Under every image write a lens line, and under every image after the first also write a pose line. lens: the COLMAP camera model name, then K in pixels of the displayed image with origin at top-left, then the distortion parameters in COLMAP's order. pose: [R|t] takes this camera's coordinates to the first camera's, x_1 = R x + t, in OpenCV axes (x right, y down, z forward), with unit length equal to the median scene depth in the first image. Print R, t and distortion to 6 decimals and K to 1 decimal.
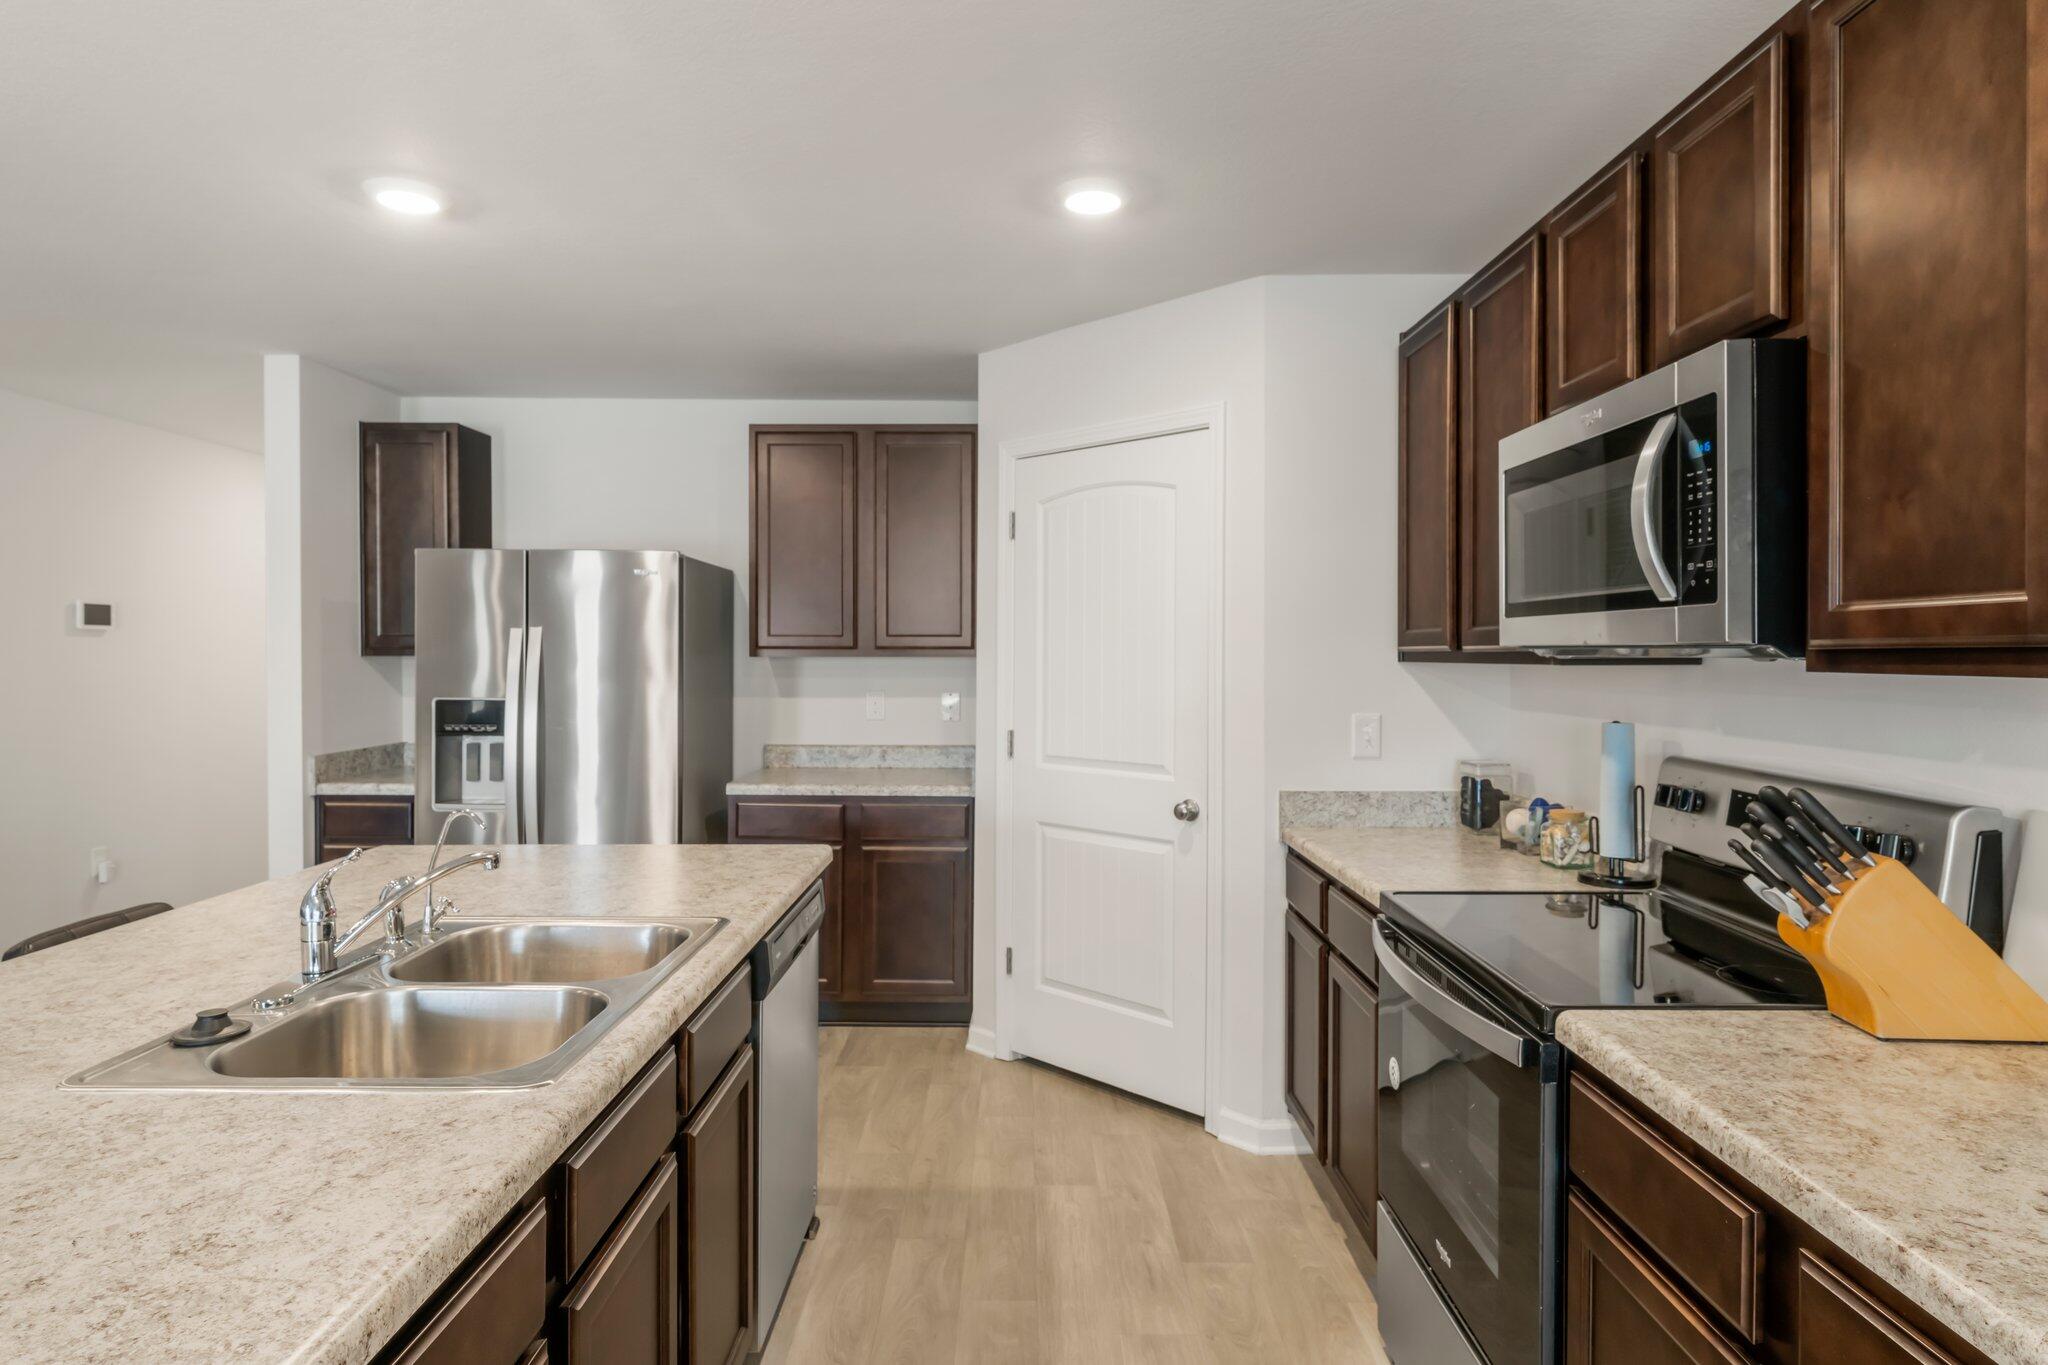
lens RADIAL K [[1161.8, 0, 1028.7], [0, 1161.8, 669.1], [0, 0, 1]] dist [-0.009022, -0.000781]
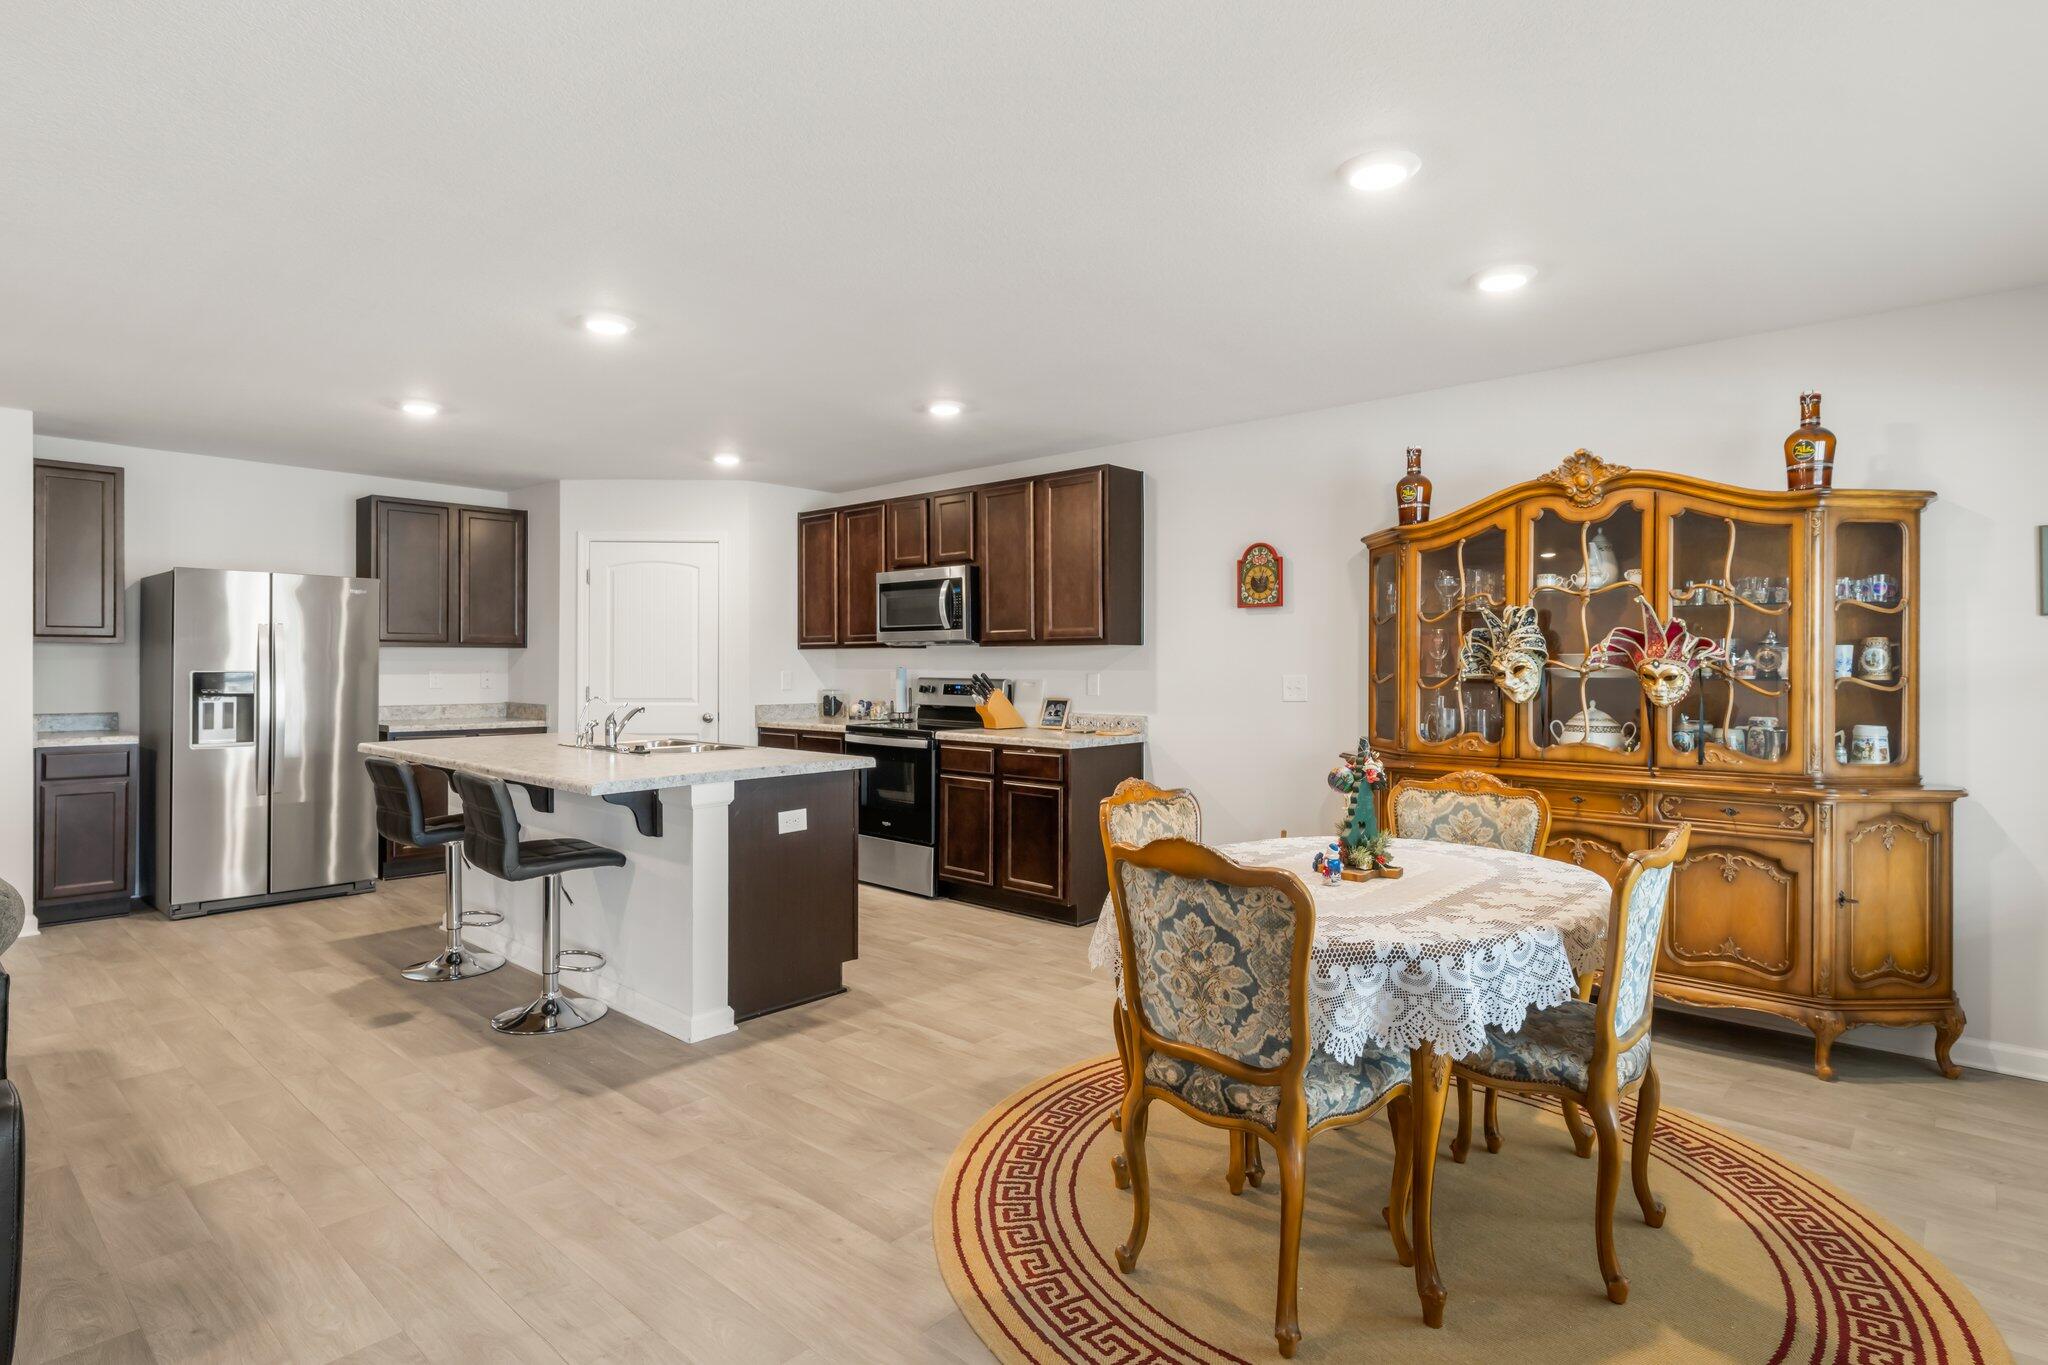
lens RADIAL K [[1026.1, 0, 1035.2], [0, 1026.1, 674.1], [0, 0, 1]] dist [-0.023971, 0.003392]
pose [[0.666140, -0.008528, 0.745778, -1.325881], [0.010990, 0.999938, 0.001618, 0.065951], [-0.745746, 0.007119, 0.666193, -1.094482]]
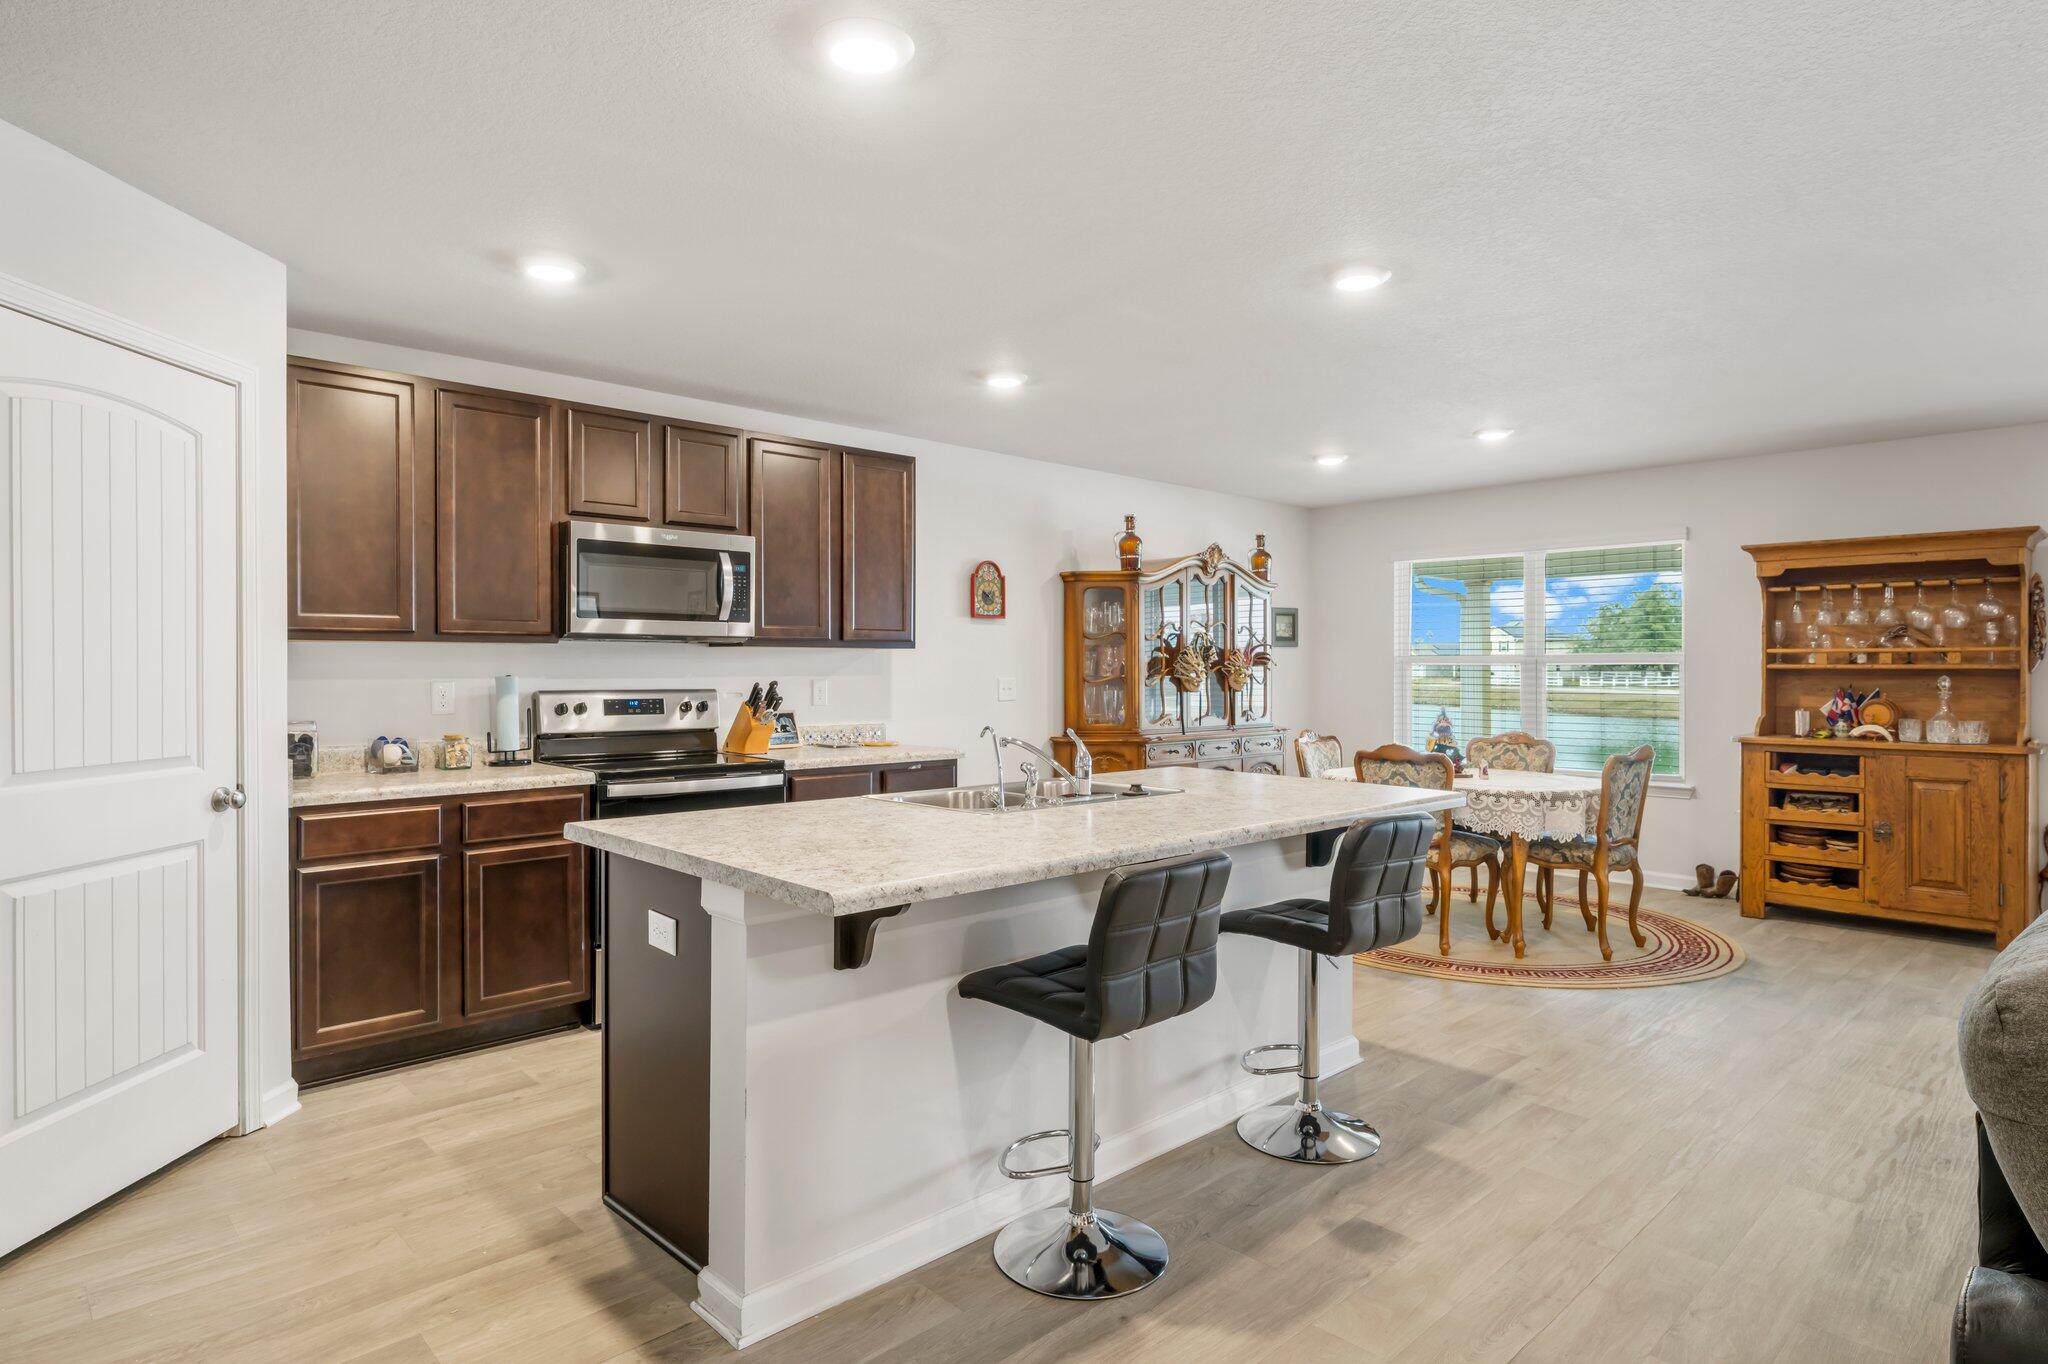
lens RADIAL K [[1135.2, 0, 1008.6], [0, 1135.2, 669.5], [0, 0, 1]] dist [0.001525, 0.000303]
pose [[-0.674878, -0.005774, 0.737906, -1.406144], [0.006018, 0.999893, 0.013328, 0.019425], [-0.737904, 0.013436, -0.674772, 1.731125]]
